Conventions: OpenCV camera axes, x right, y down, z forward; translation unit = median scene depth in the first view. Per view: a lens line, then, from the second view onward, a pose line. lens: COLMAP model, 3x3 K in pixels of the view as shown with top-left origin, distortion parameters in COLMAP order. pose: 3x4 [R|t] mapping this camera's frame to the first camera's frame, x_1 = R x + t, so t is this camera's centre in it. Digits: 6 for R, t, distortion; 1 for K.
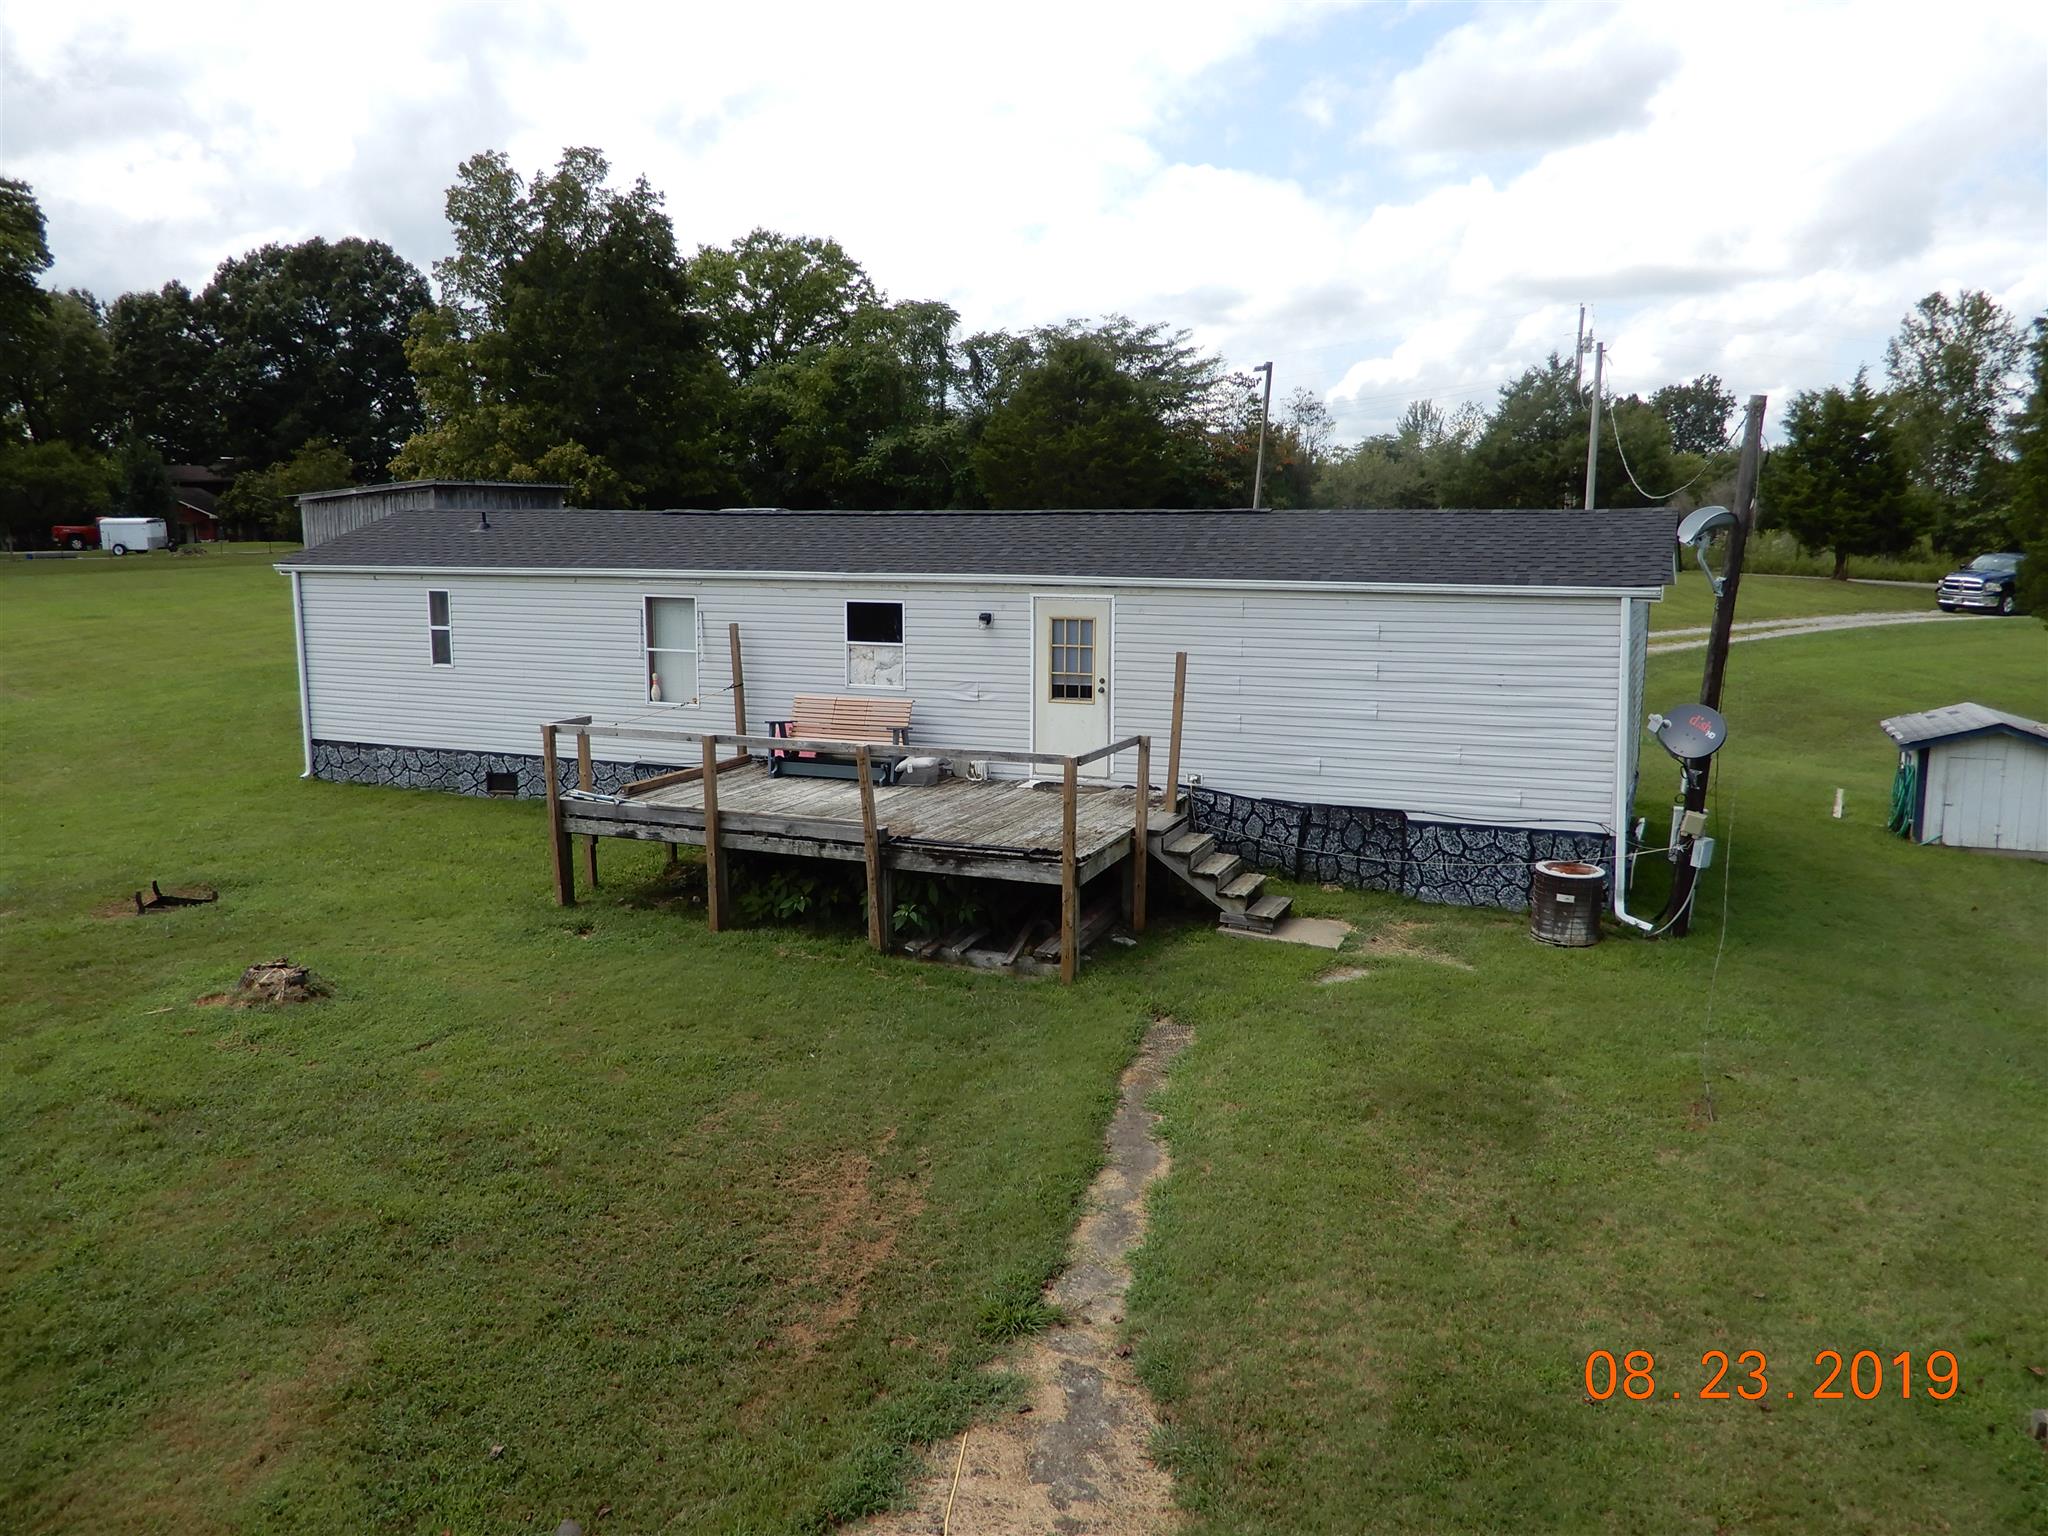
lens RADIAL K [[1599.8, 0, 1024.0], [0, 1599.8, 768.0], [0, 0, 1]] dist [-0.007227, 0.000464]
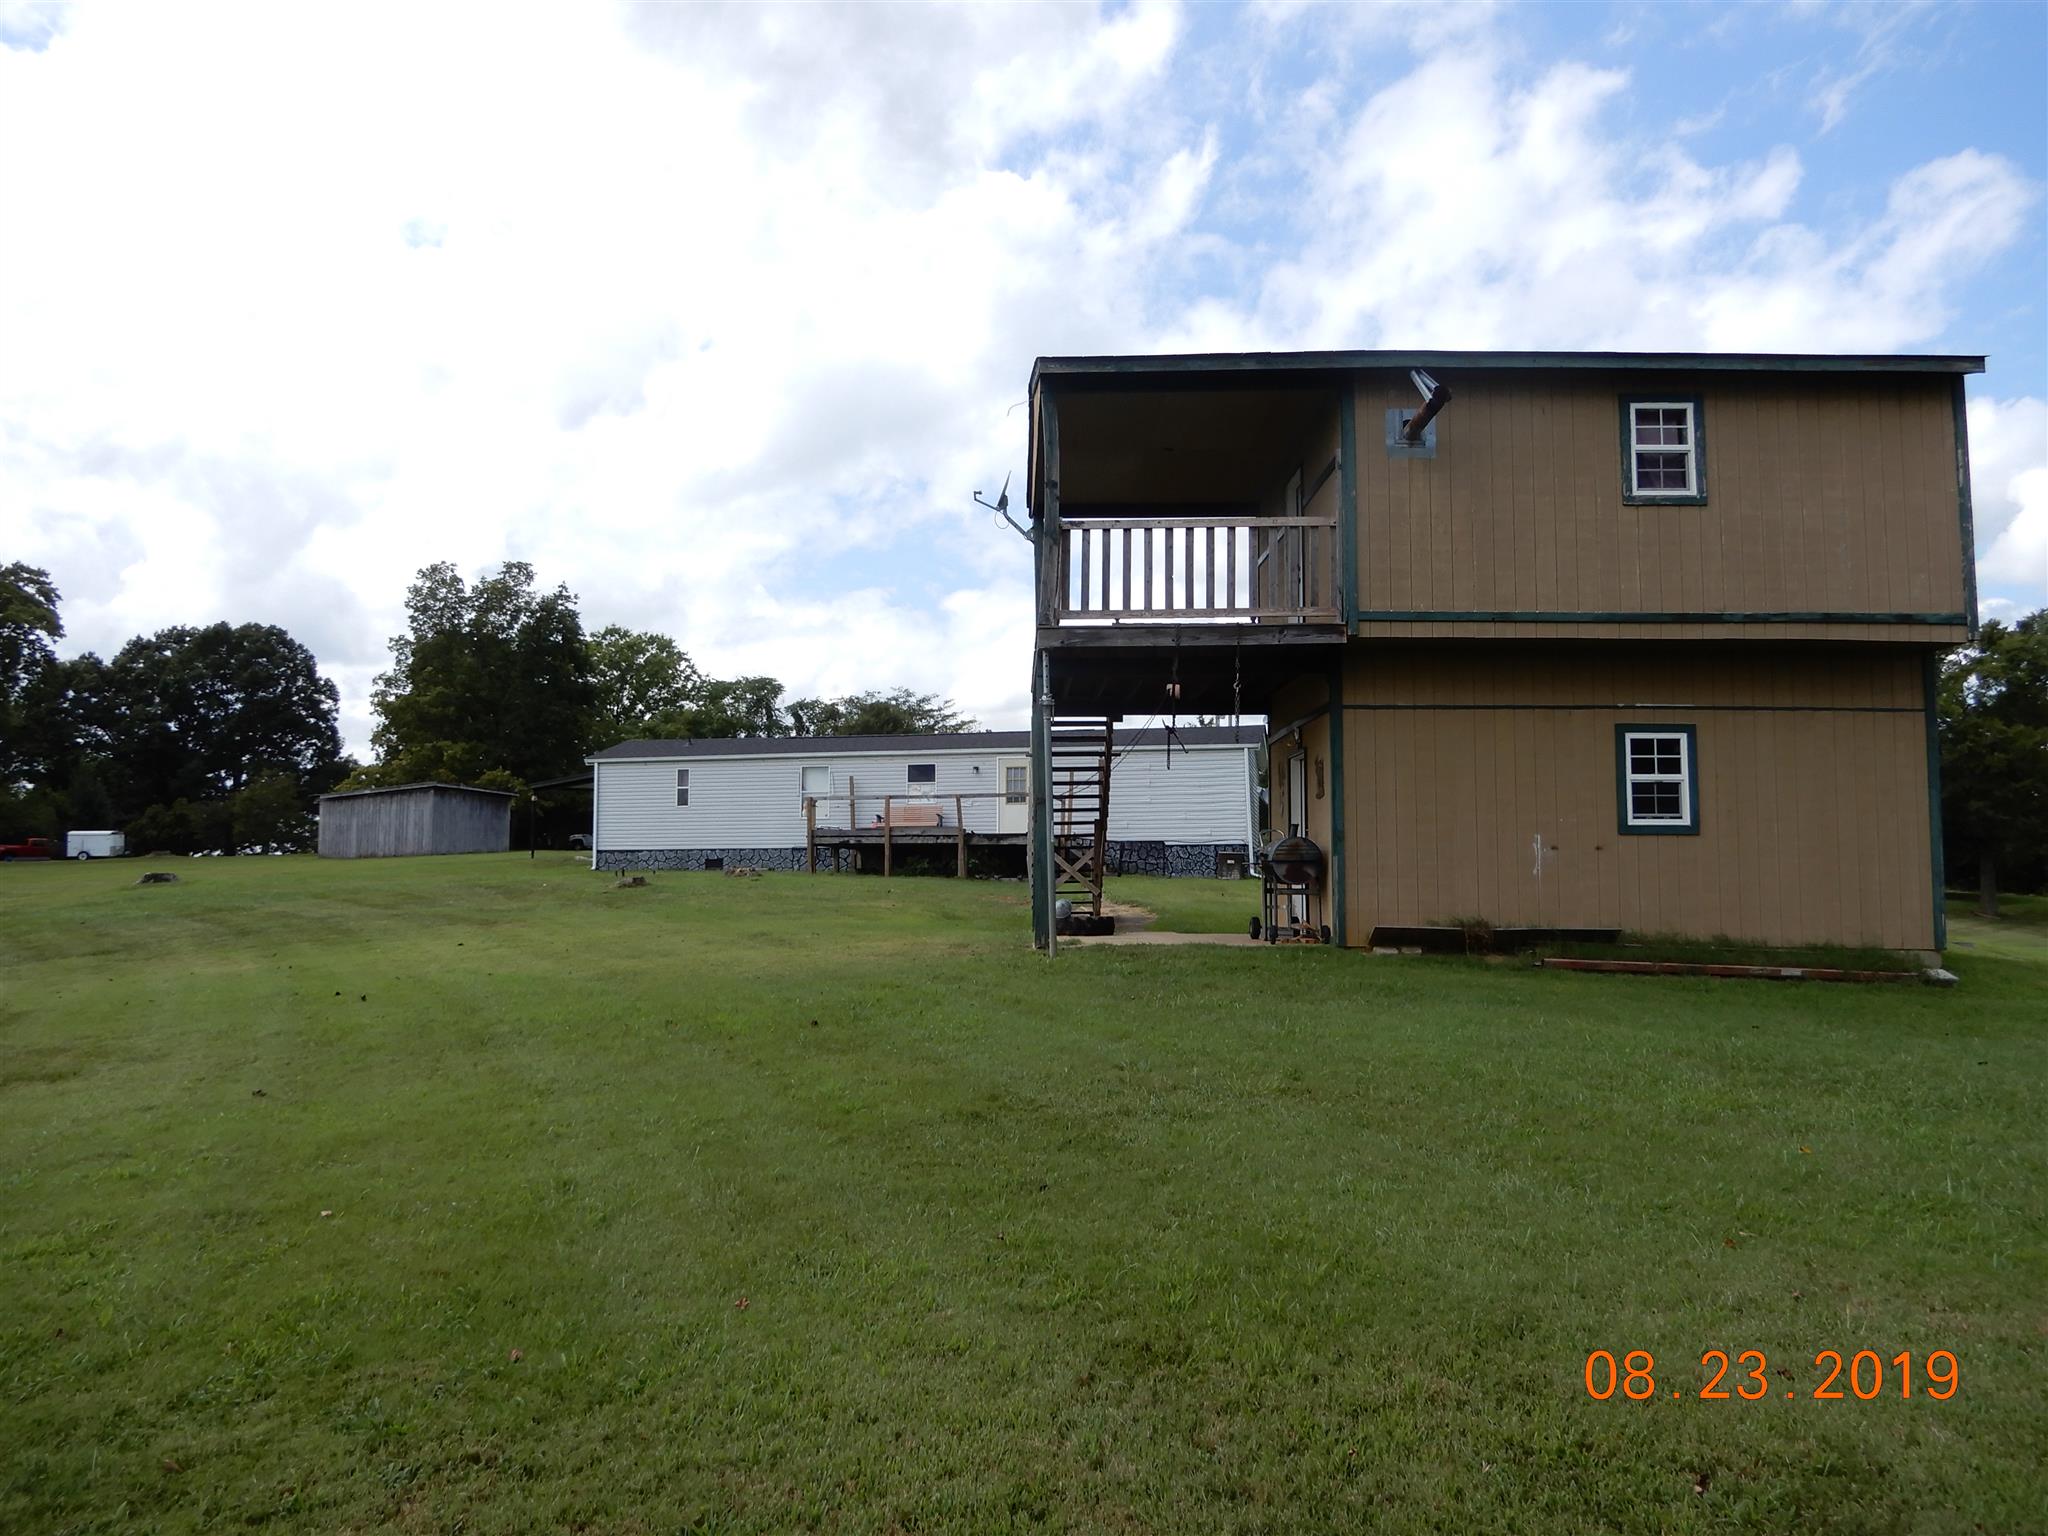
lens RADIAL K [[1457.5, 0, 1009.6], [0, 1457.5, 778.9], [0, 0, 1]] dist [-0.004457, -0.002719]
pose [[0.982894, 0.012356, 0.183758, -0.088213], [0.030831, 0.972629, -0.230308, 0.098125], [-0.181574, 0.232034, 0.955610, -0.239477]]
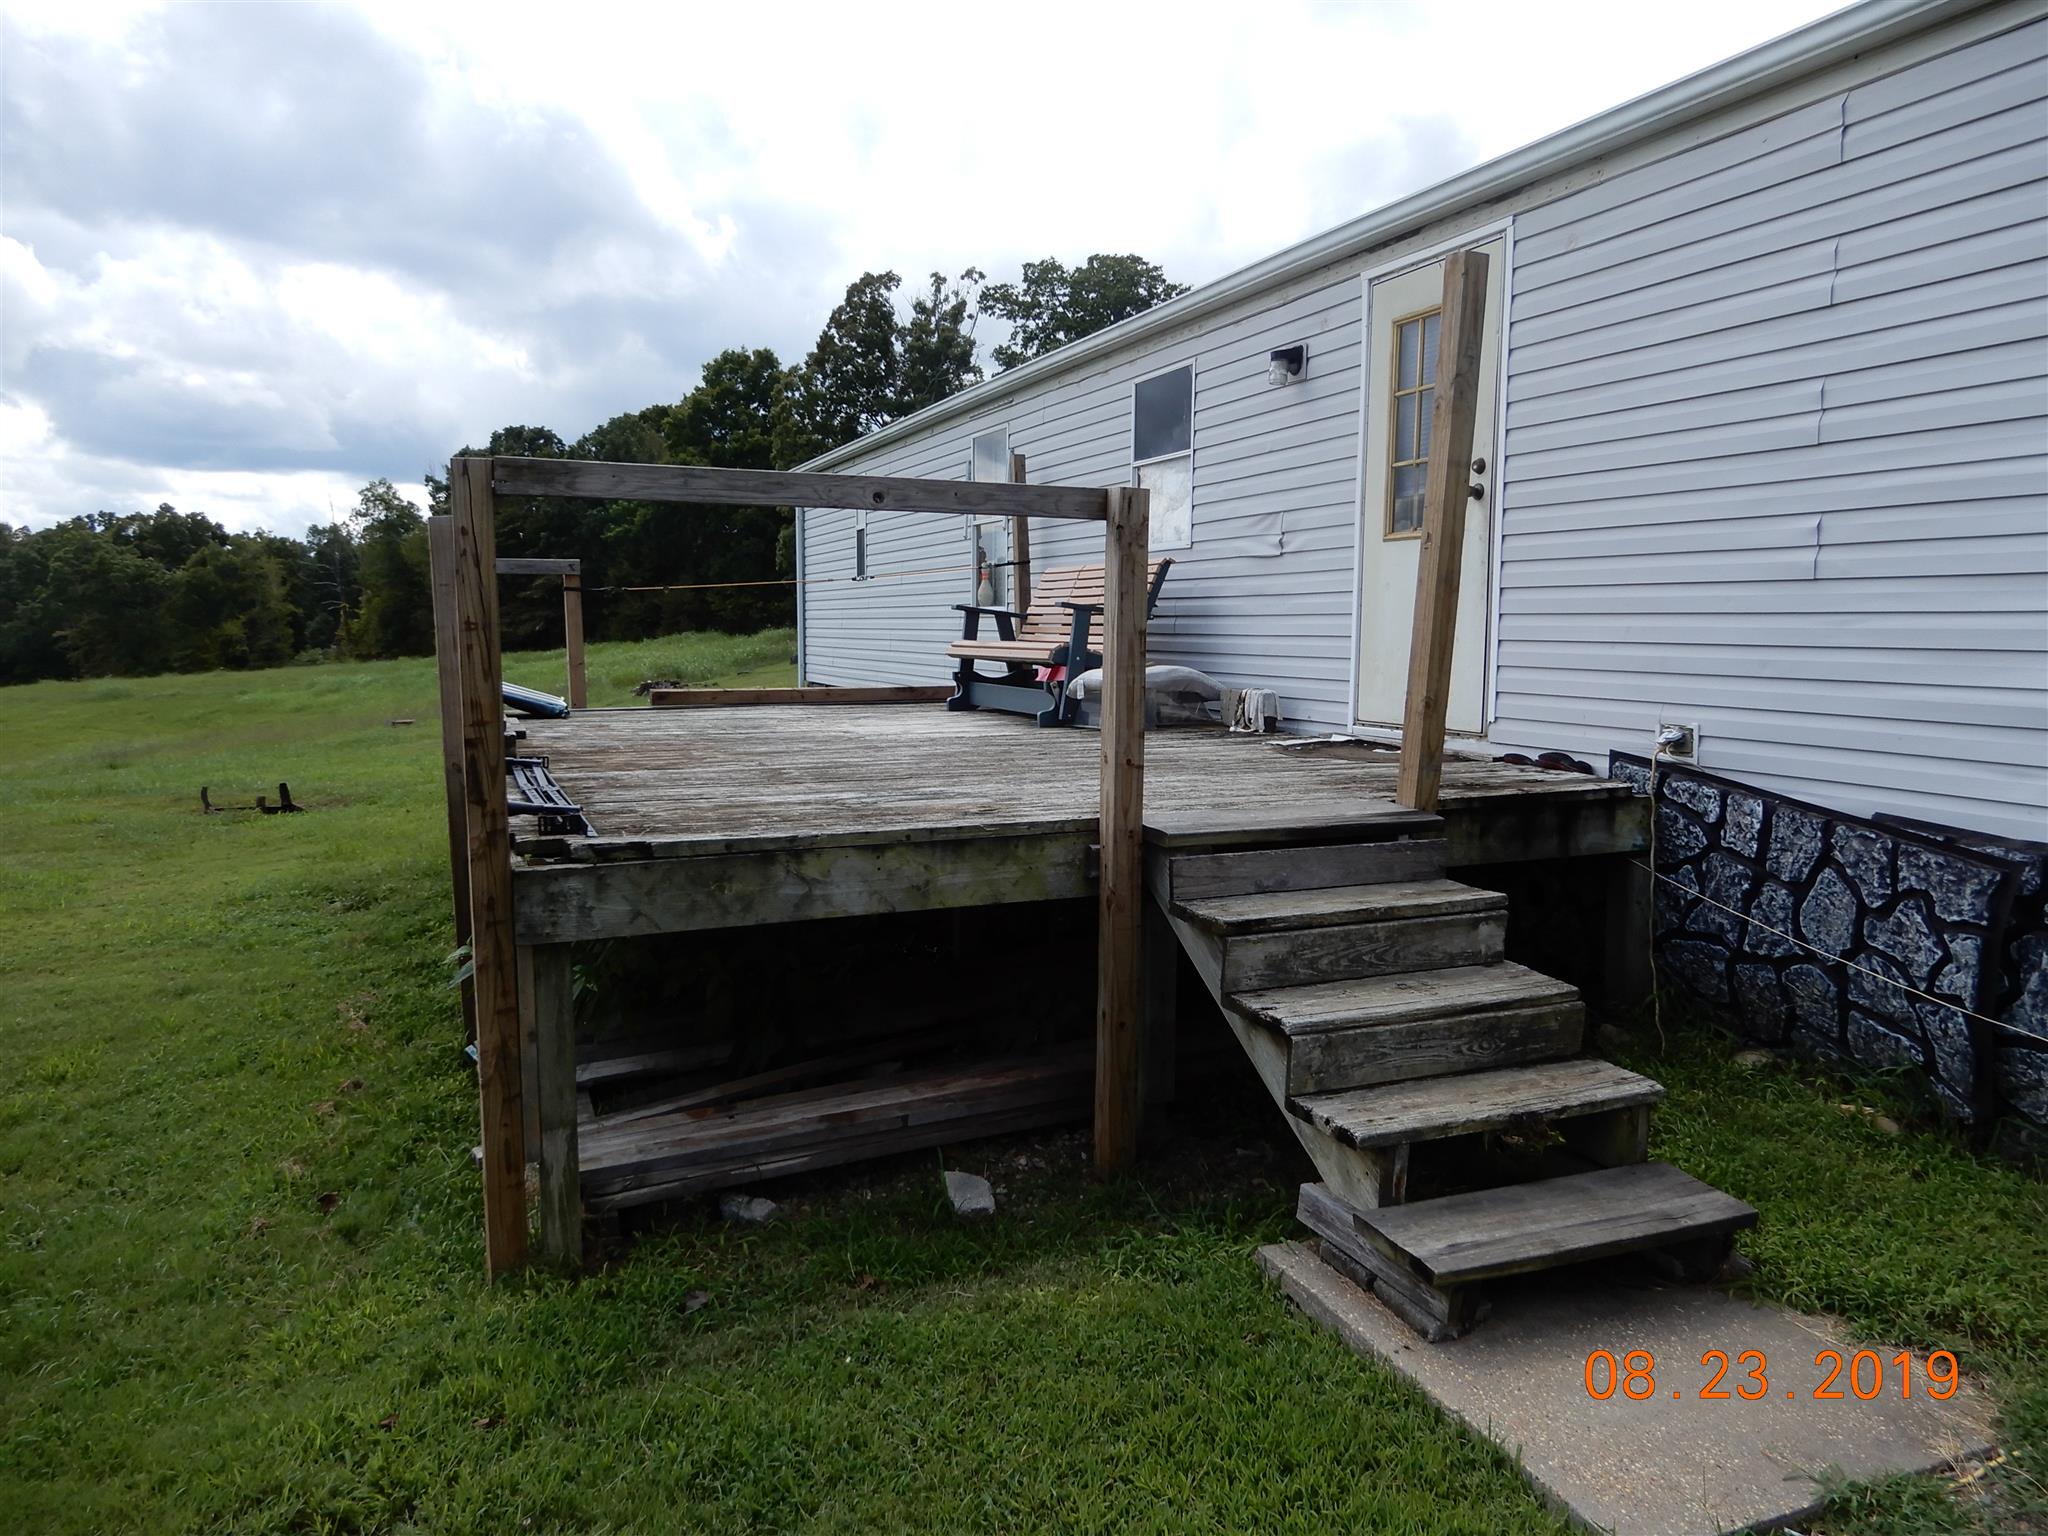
lens RADIAL K [[1457.5, 0, 1009.6], [0, 1457.5, 778.9], [0, 0, 1]] dist [-0.004457, -0.002719]
pose [[0.705865, 0.079143, -0.703911, 0.050602], [-0.114302, 0.993442, -0.002924, 0.007069], [0.699063, 0.082522, 0.710282, 0.166210]]
